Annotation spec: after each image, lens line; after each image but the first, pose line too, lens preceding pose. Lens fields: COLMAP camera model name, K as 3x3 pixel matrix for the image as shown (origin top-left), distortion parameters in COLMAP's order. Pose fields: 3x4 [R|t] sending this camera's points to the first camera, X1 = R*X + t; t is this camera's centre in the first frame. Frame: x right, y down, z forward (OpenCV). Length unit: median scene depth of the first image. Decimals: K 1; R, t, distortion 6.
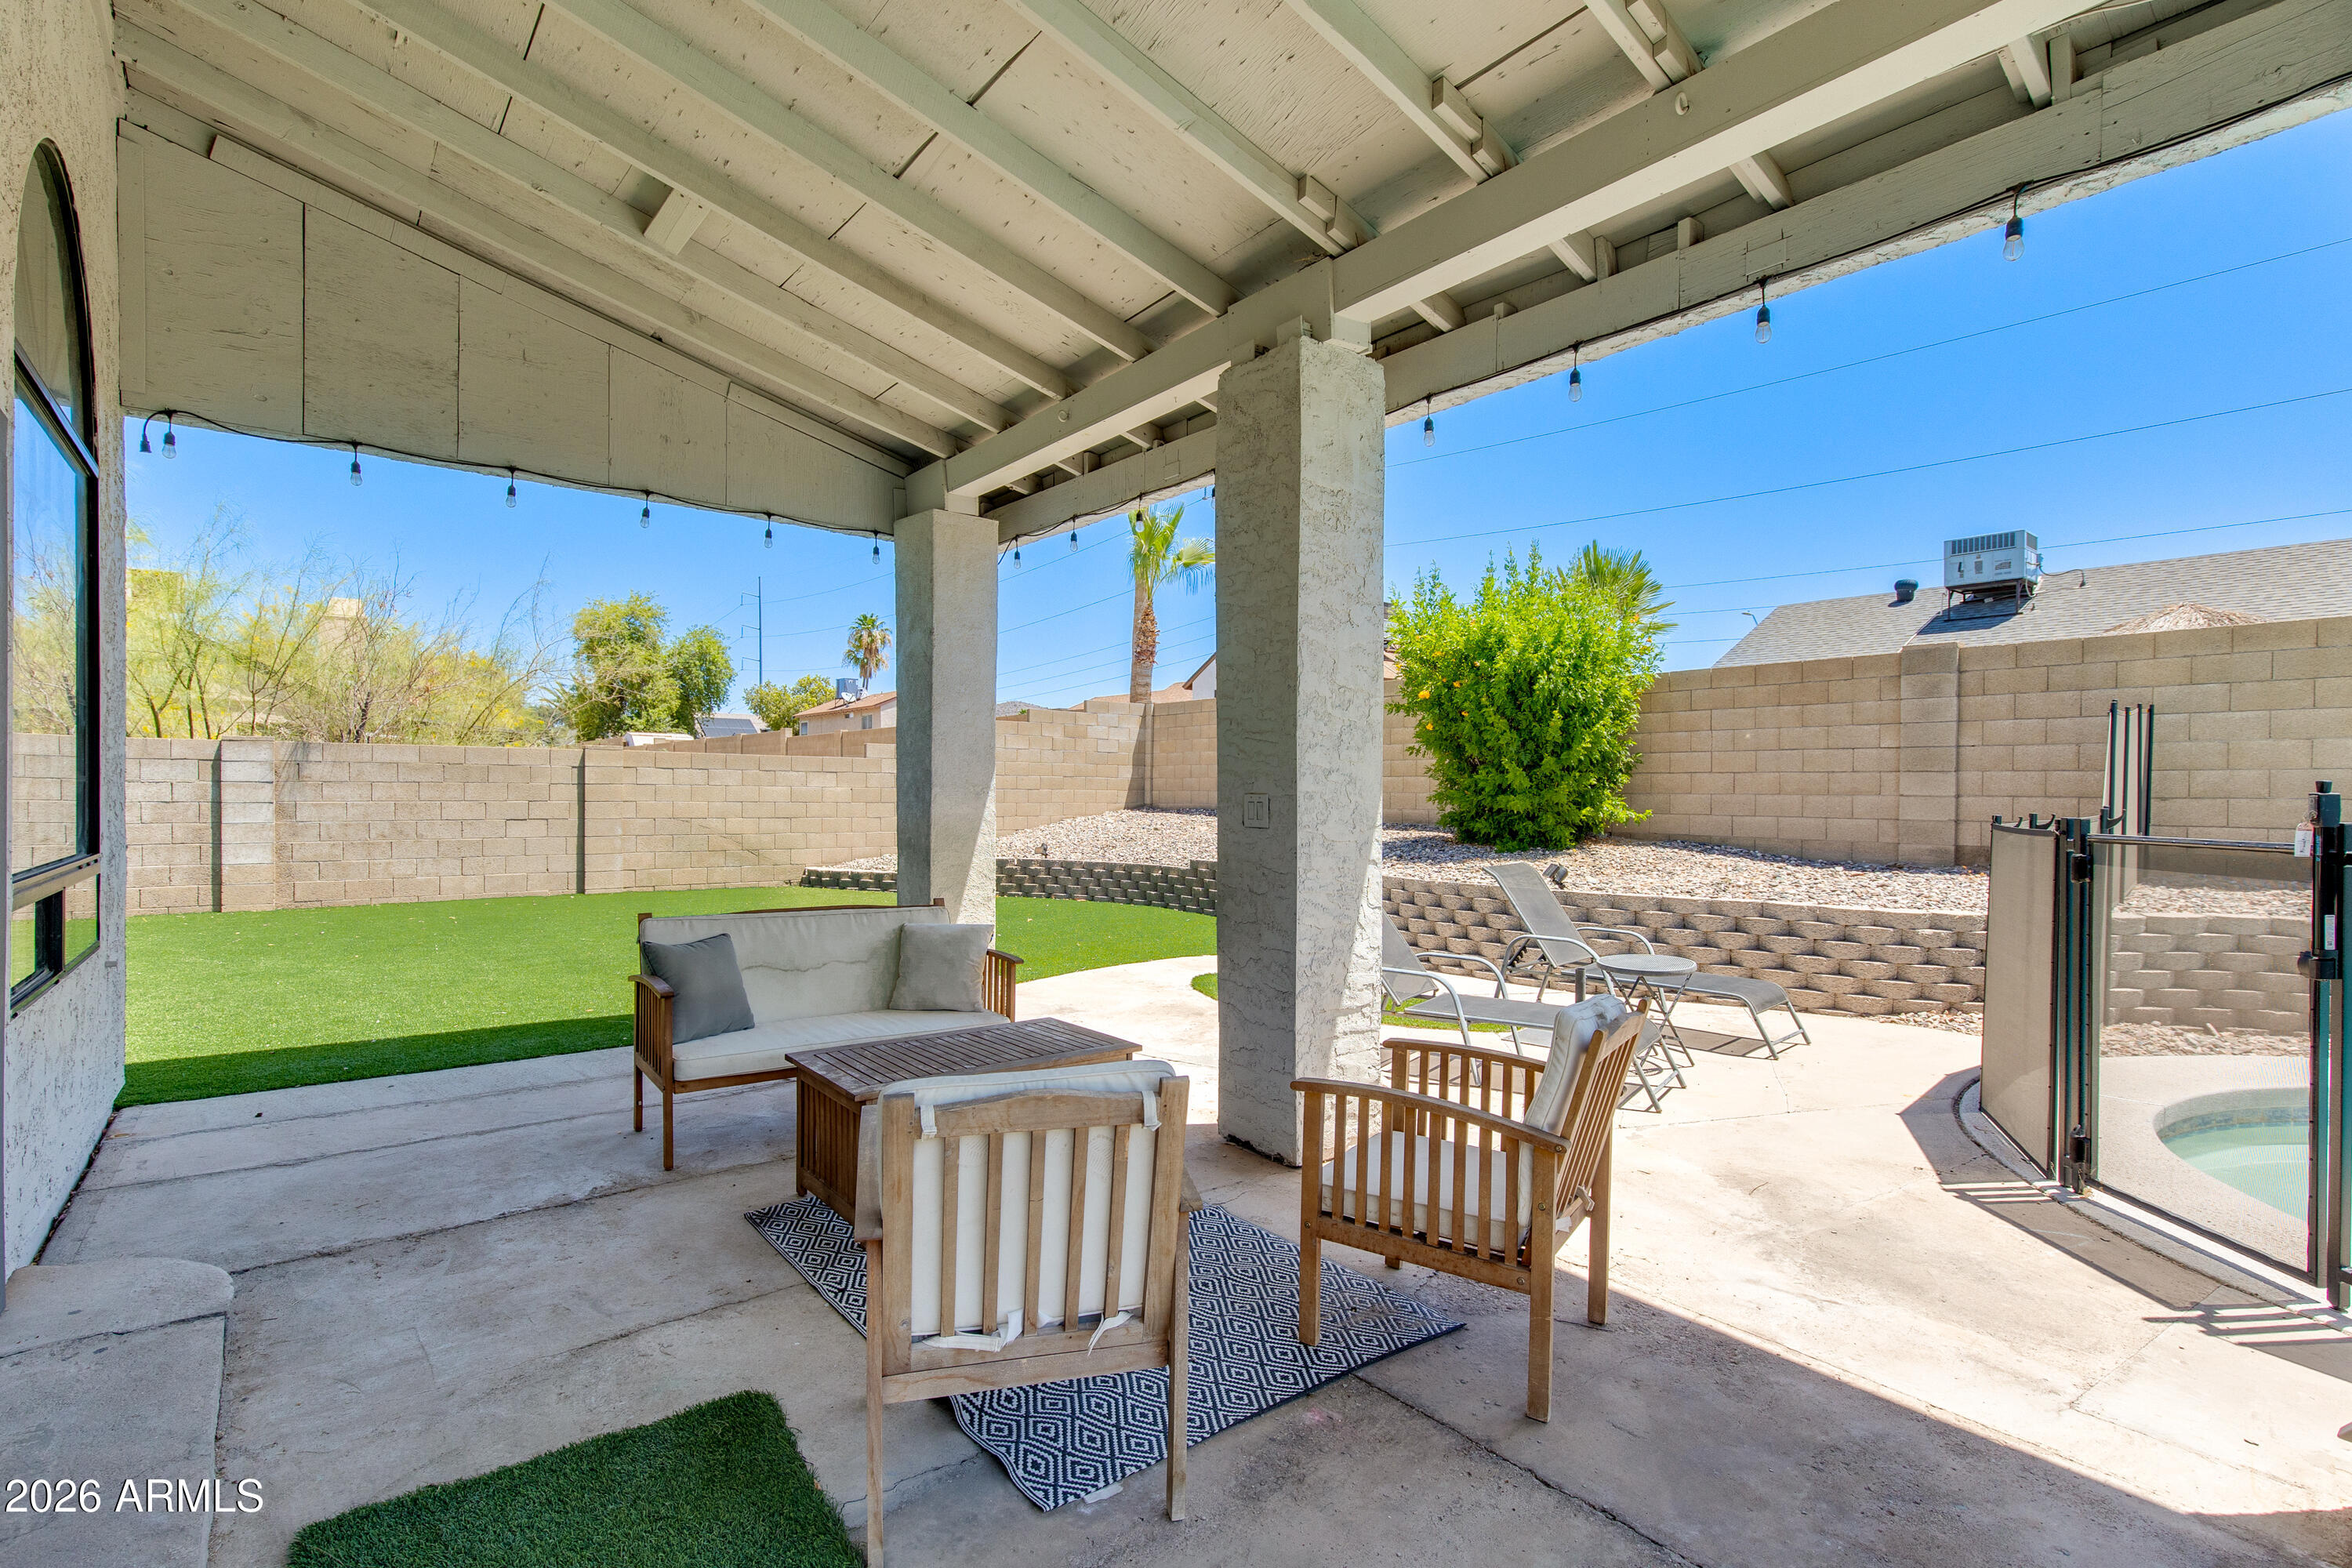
lens RADIAL K [[1071.8, 0, 1176.2], [0, 1071.8, 803.8], [0, 0, 1]] dist [0.004857, -0.001638]
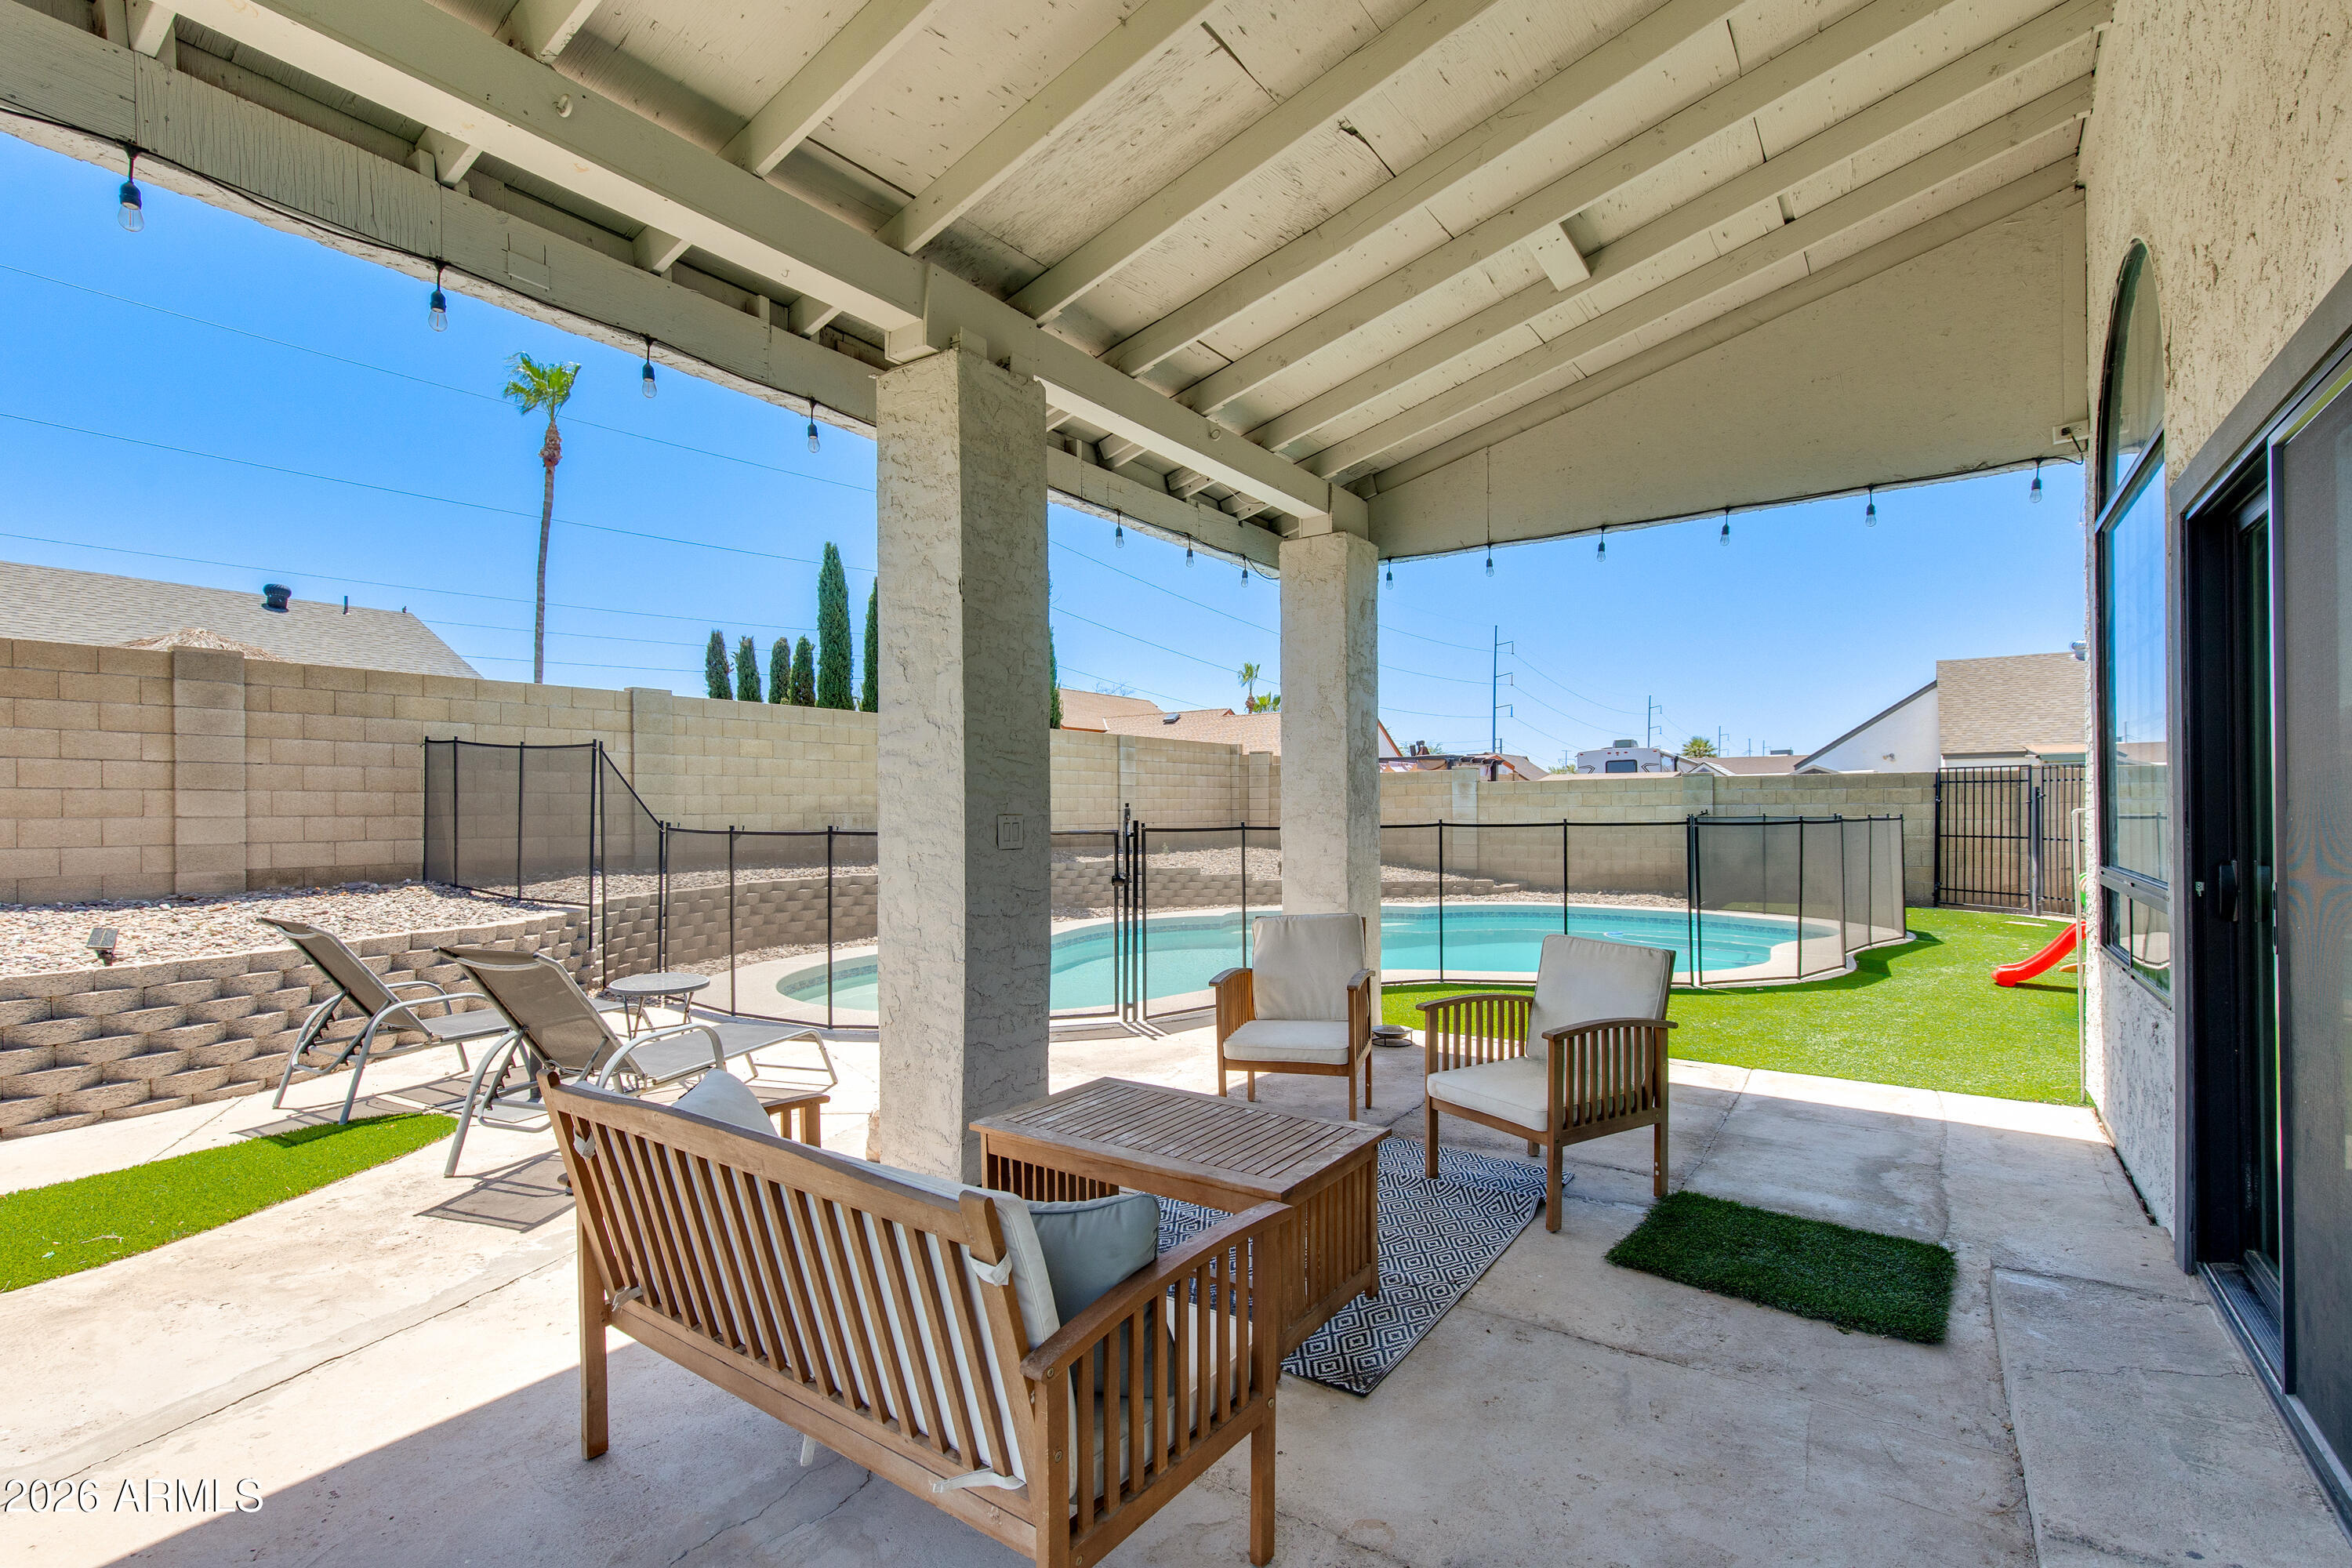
lens RADIAL K [[1071.8, 0, 1164.9], [0, 1071.8, 816.6], [0, 0, 1]] dist [0.004857, -0.001638]
pose [[-0.269506, -0.012283, 0.962920, -0.403780], [0.018038, 0.999679, 0.017800, -0.010033], [-0.962830, 0.022166, -0.269198, 0.500134]]
